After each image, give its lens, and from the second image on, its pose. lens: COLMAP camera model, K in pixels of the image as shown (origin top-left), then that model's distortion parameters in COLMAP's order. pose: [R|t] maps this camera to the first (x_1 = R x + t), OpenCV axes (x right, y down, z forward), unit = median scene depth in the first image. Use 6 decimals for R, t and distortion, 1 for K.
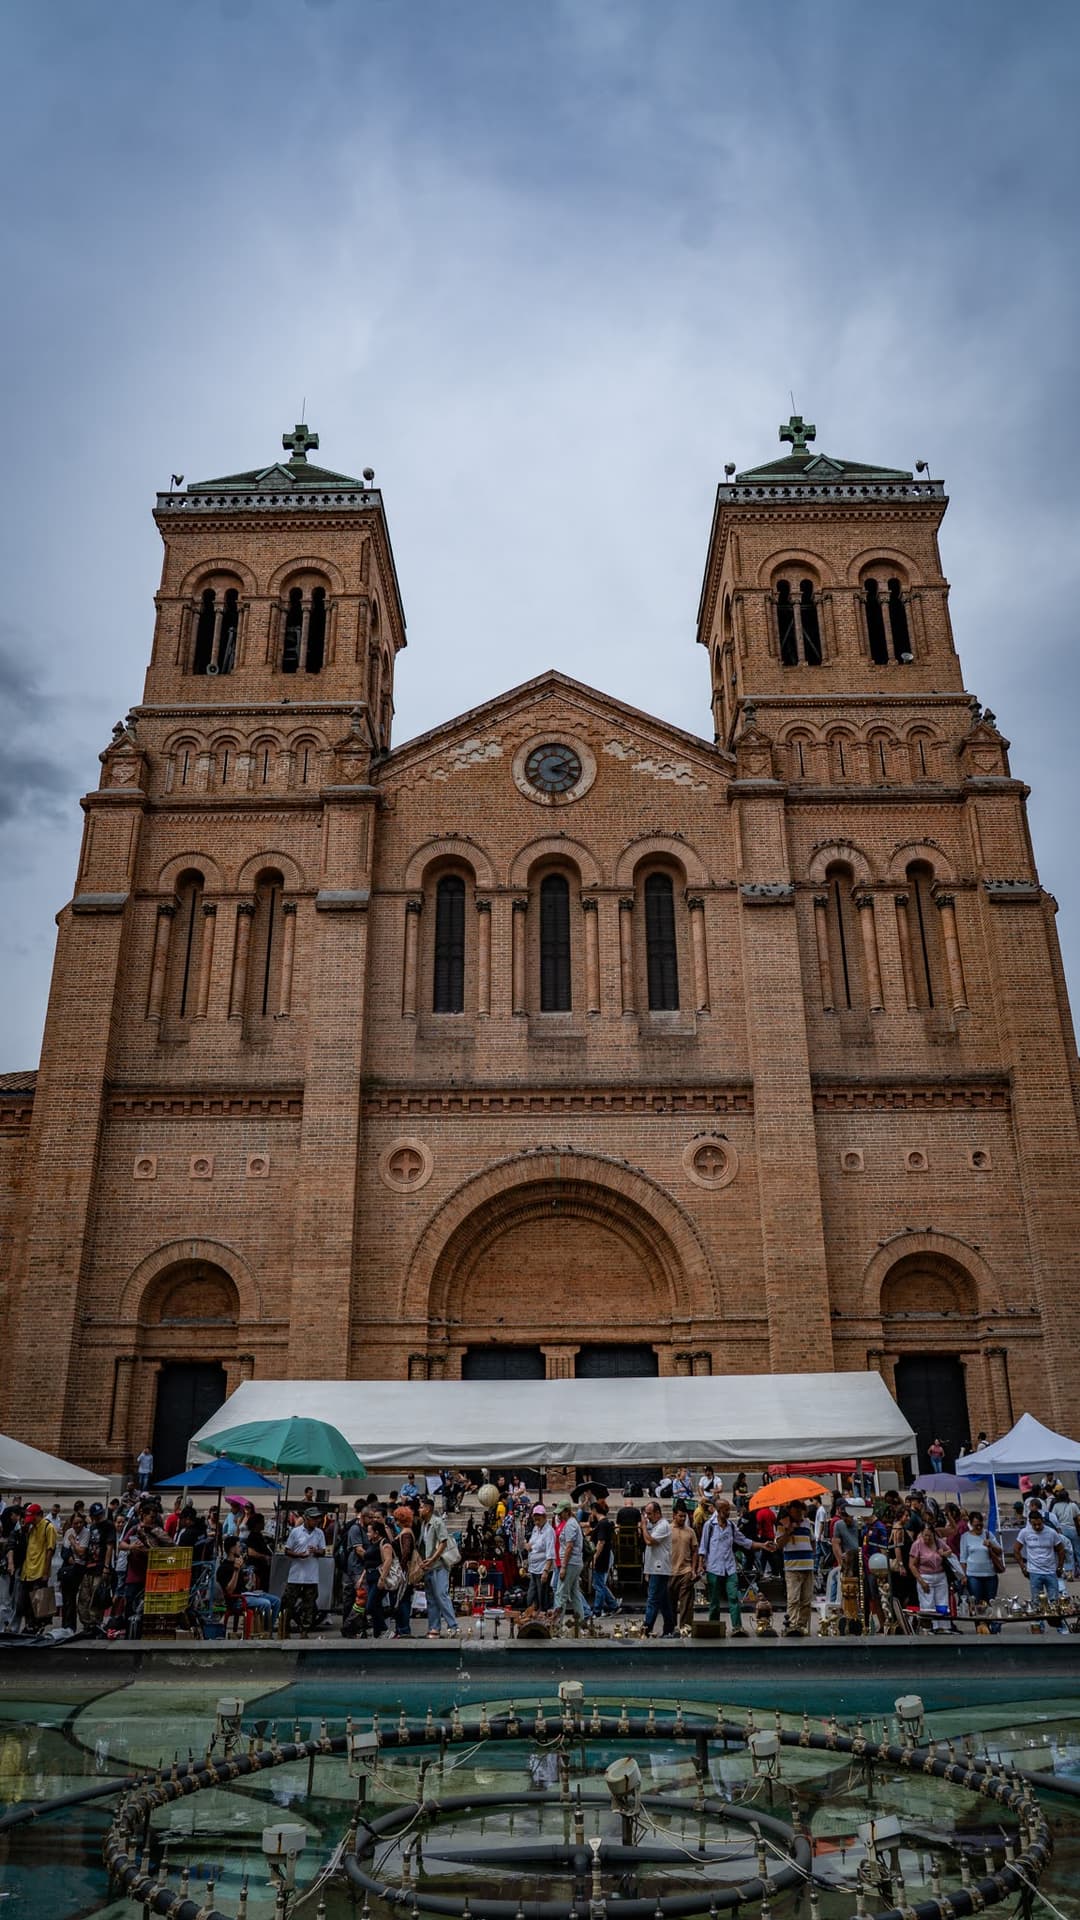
lens RADIAL K [[1321.6, 0, 541.6], [0, 1321.6, 955.7], [0, 0, 1]] dist [0.003644, -0.004374]
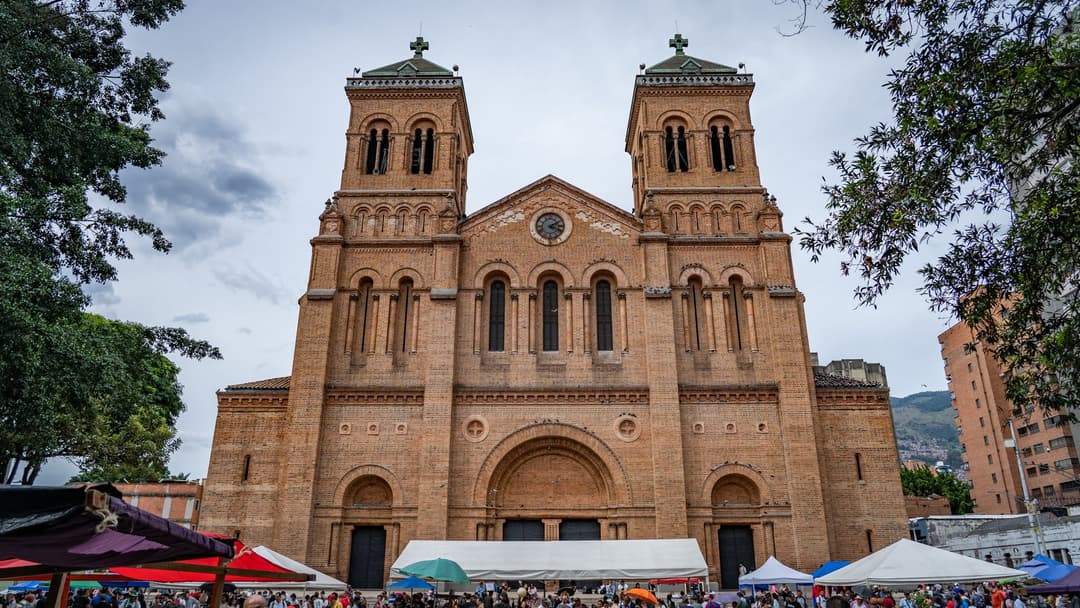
lens RADIAL K [[743.4, 0, 539.3], [0, 743.4, 306.1], [0, 0, 1]] dist [0.003644, -0.004374]
pose [[0.999974, 0.006822, -0.002523, -0.003891], [-0.006769, 0.999775, 0.020113, -0.047088], [0.002660, -0.020095, 0.999795, -0.114742]]
